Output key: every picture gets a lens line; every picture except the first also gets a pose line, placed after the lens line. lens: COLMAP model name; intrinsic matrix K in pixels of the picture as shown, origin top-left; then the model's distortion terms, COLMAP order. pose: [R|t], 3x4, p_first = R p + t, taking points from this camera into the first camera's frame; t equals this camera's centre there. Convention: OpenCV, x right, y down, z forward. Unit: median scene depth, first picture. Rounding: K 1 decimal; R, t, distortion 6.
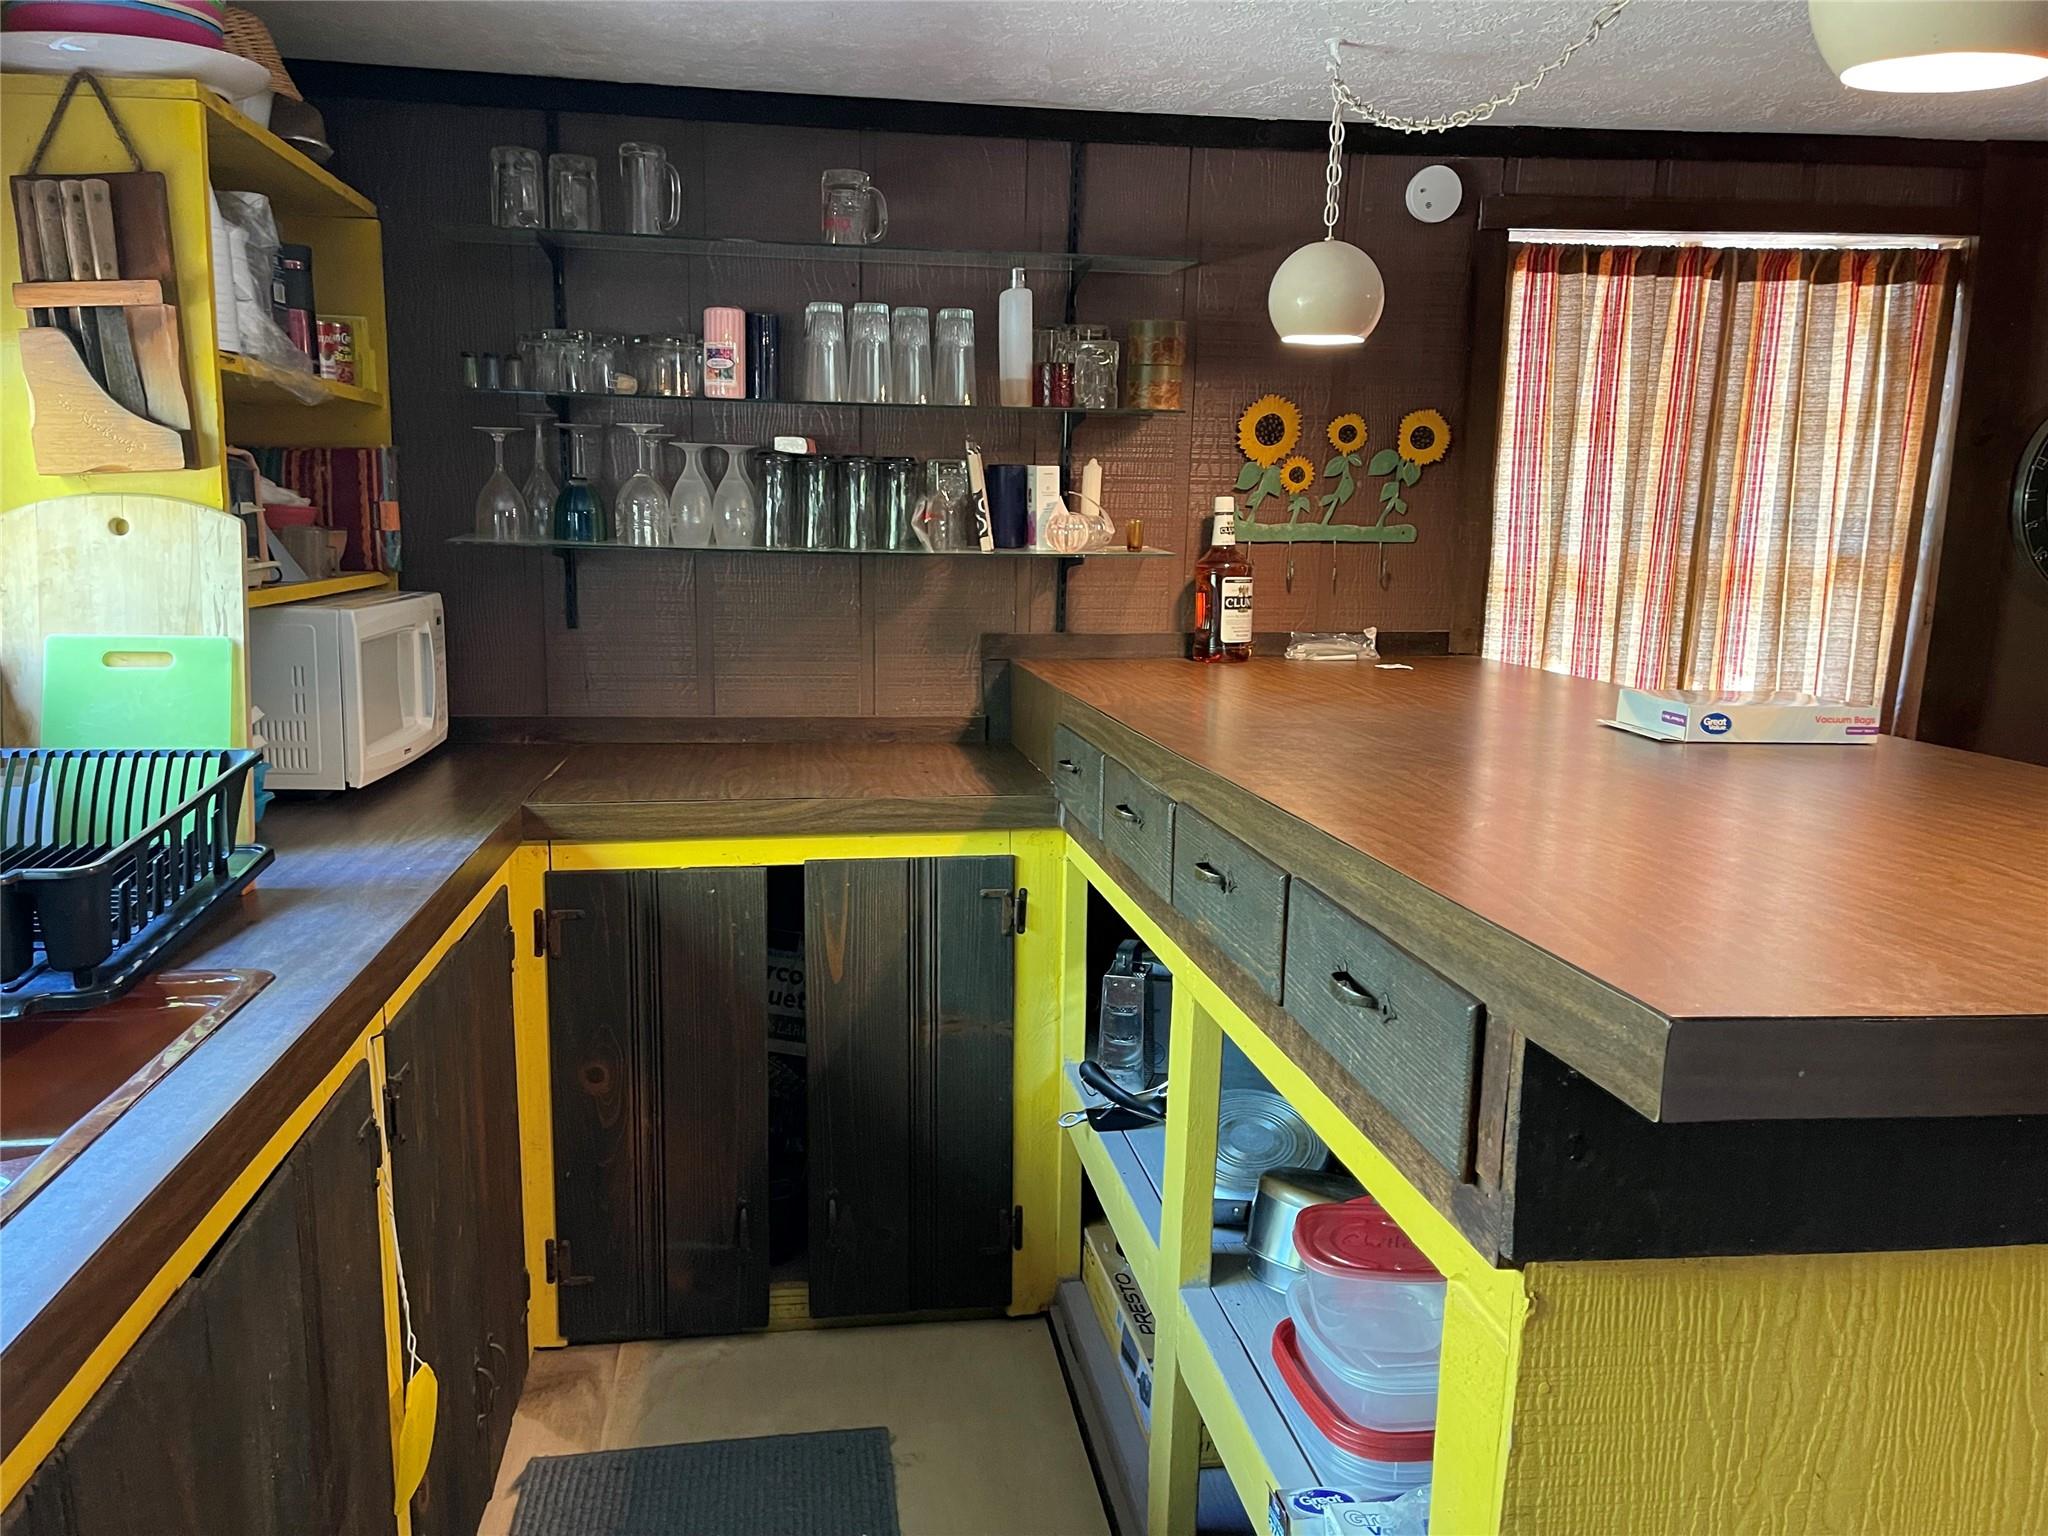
lens RADIAL K [[1575.5, 0, 1019.8], [0, 1575.5, 734.9], [0, 0, 1]] dist [0.000423, 0.000140]
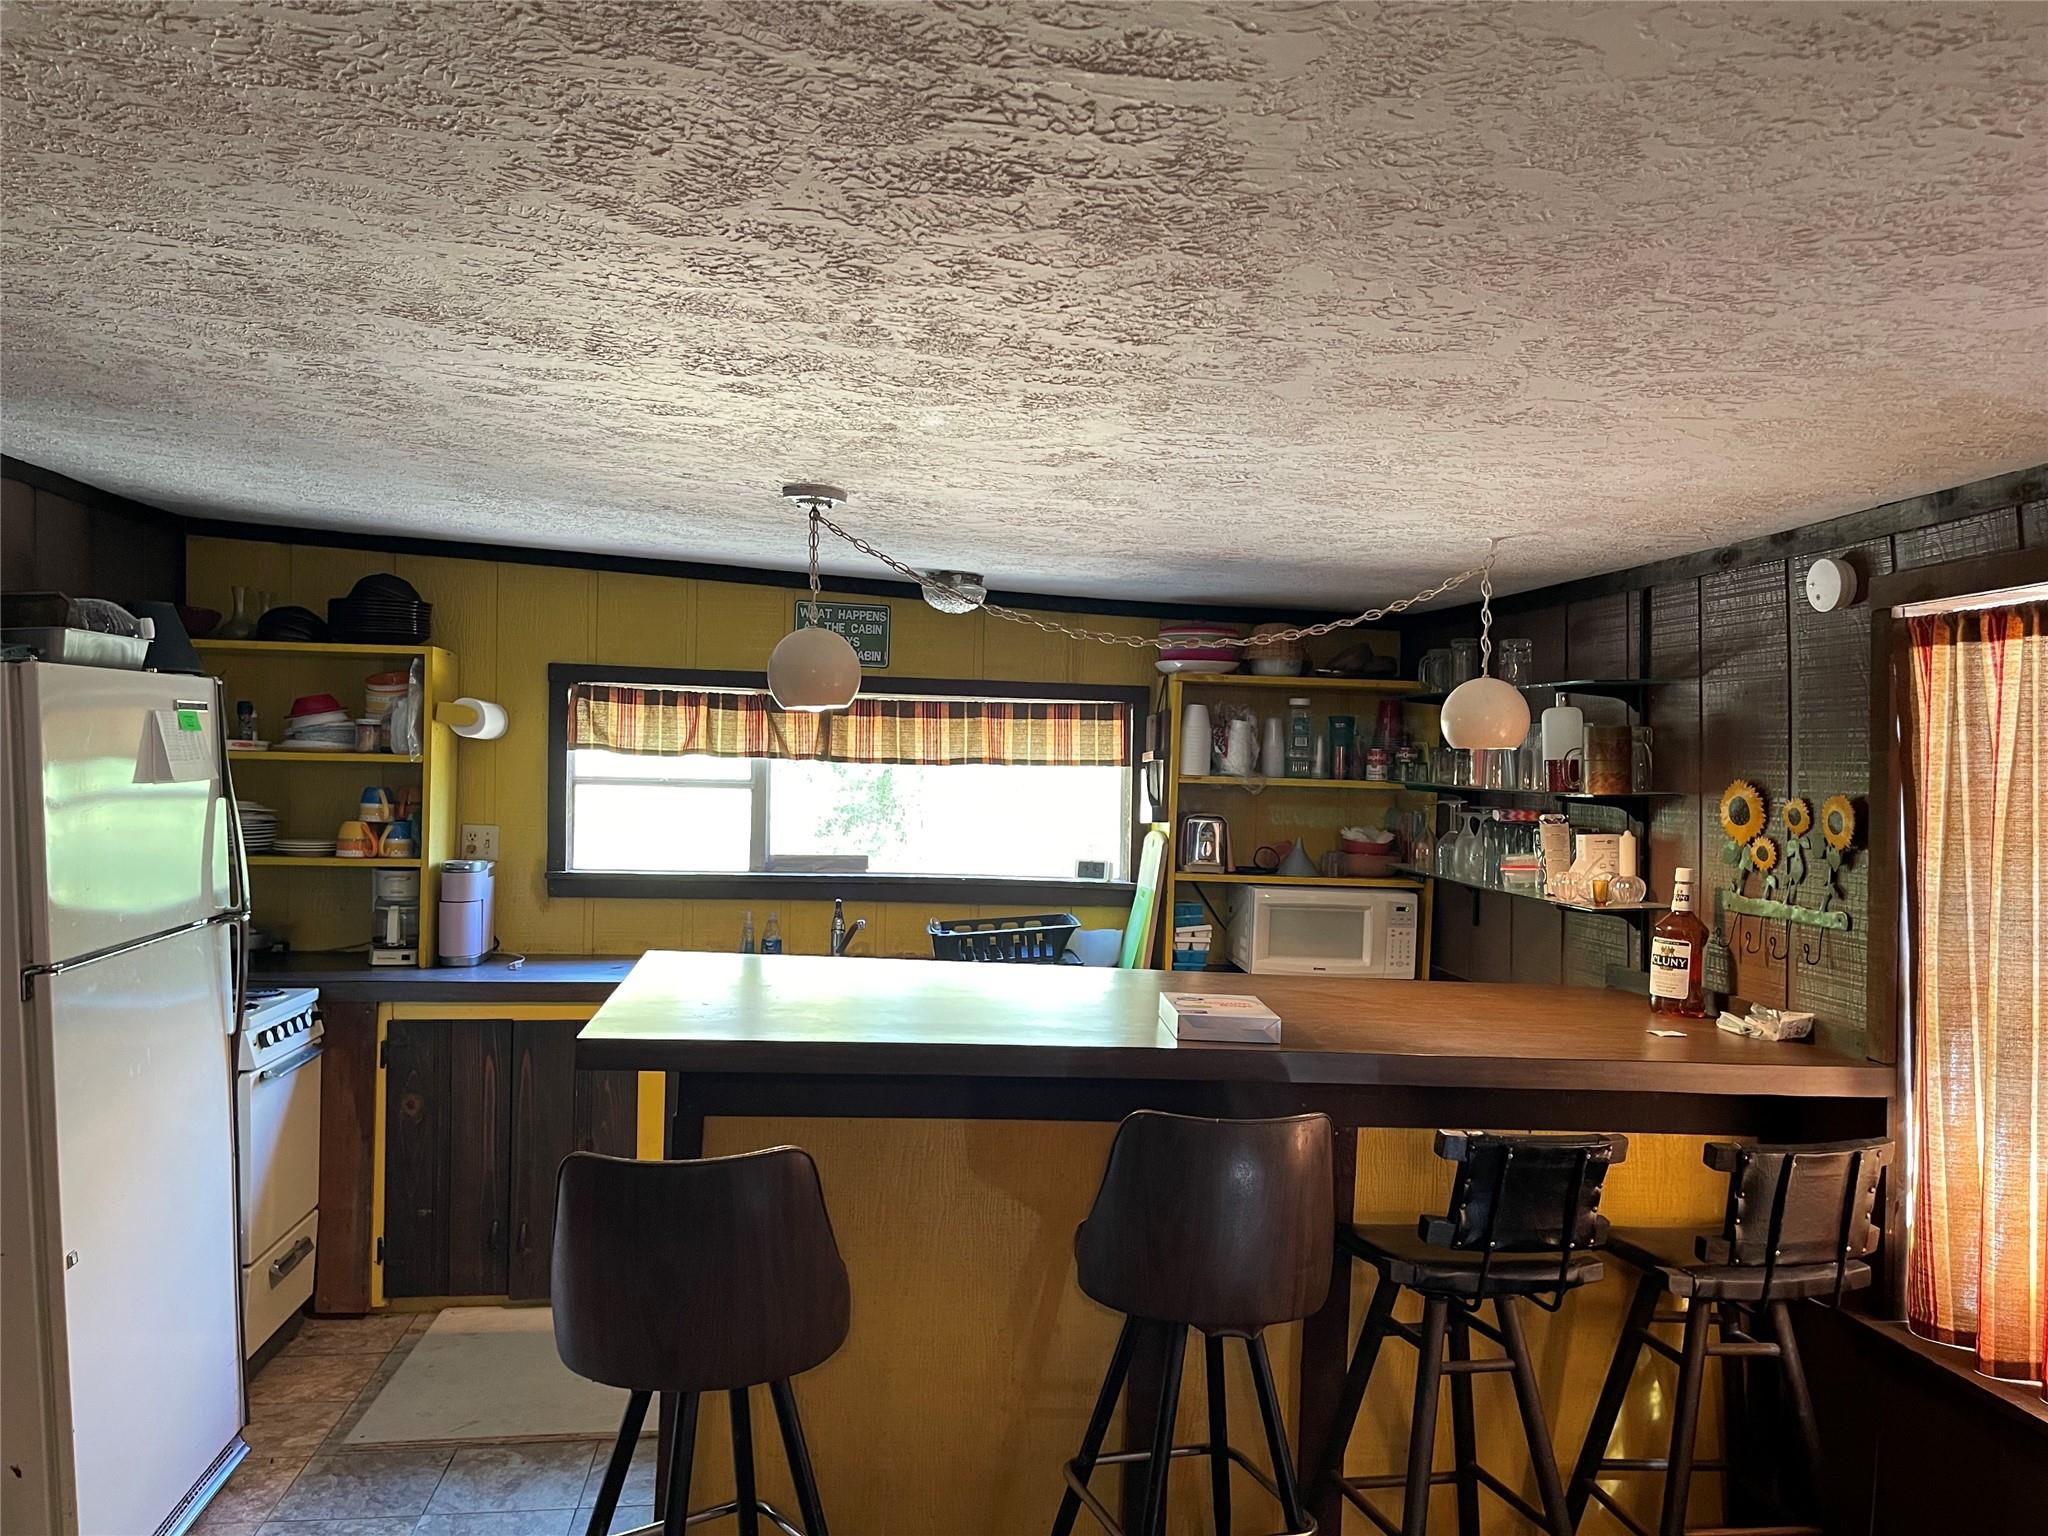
lens RADIAL K [[1575.5, 0, 1019.8], [0, 1575.5, 734.9], [0, 0, 1]] dist [0.000423, 0.000140]
pose [[-0.004675, -0.025640, -0.999660, 1.240851], [-0.167878, 0.985504, -0.024492, -0.134319], [0.985797, 0.167706, -0.008912, 0.505576]]
